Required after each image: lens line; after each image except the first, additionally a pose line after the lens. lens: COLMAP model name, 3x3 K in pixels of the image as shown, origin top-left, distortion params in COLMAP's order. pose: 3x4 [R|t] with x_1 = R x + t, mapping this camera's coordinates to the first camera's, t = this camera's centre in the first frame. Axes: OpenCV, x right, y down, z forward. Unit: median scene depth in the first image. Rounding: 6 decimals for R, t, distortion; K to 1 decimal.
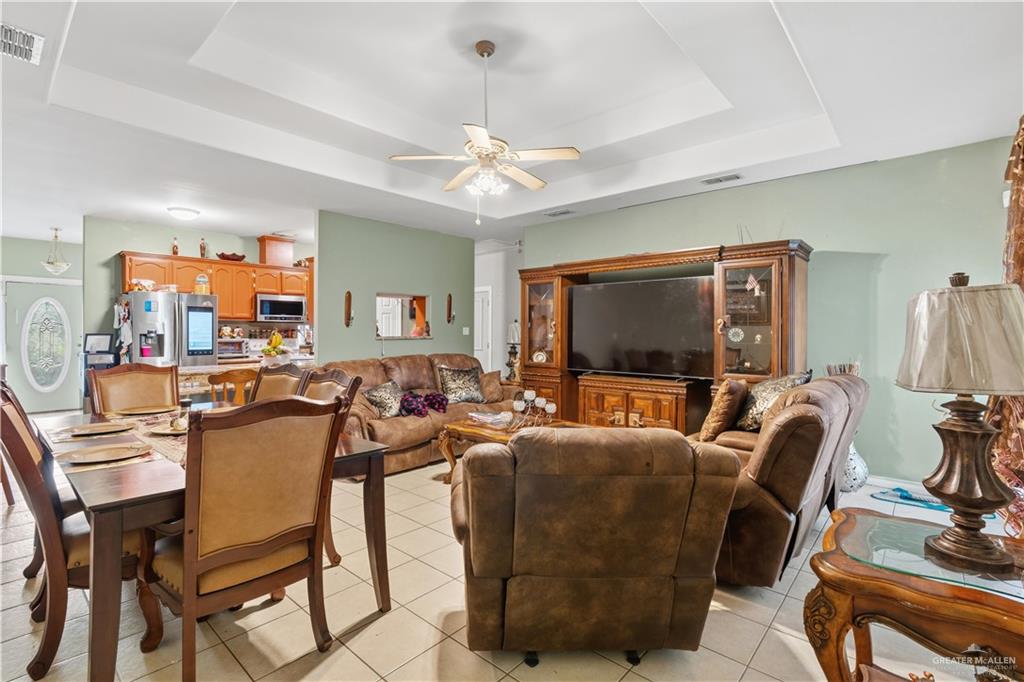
lens RADIAL K [[471.1, 0, 511.0], [0, 471.1, 335.7], [0, 0, 1]] dist [0.002243, 0.000345]
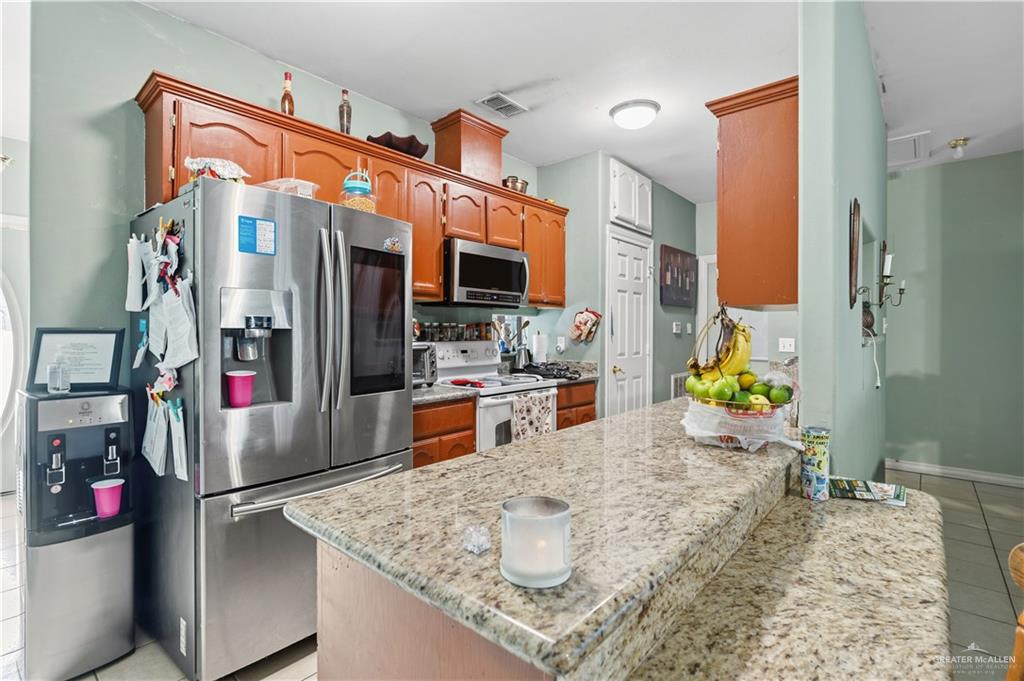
lens RADIAL K [[471.1, 0, 513.2], [0, 471.1, 337.1], [0, 0, 1]] dist [0.002243, 0.000345]
pose [[0.999740, 0.000463, 0.022809, -0.589330], [-0.000555, 0.999992, 0.004012, 0.000392], [-0.022807, -0.004024, 0.999732, 0.677154]]
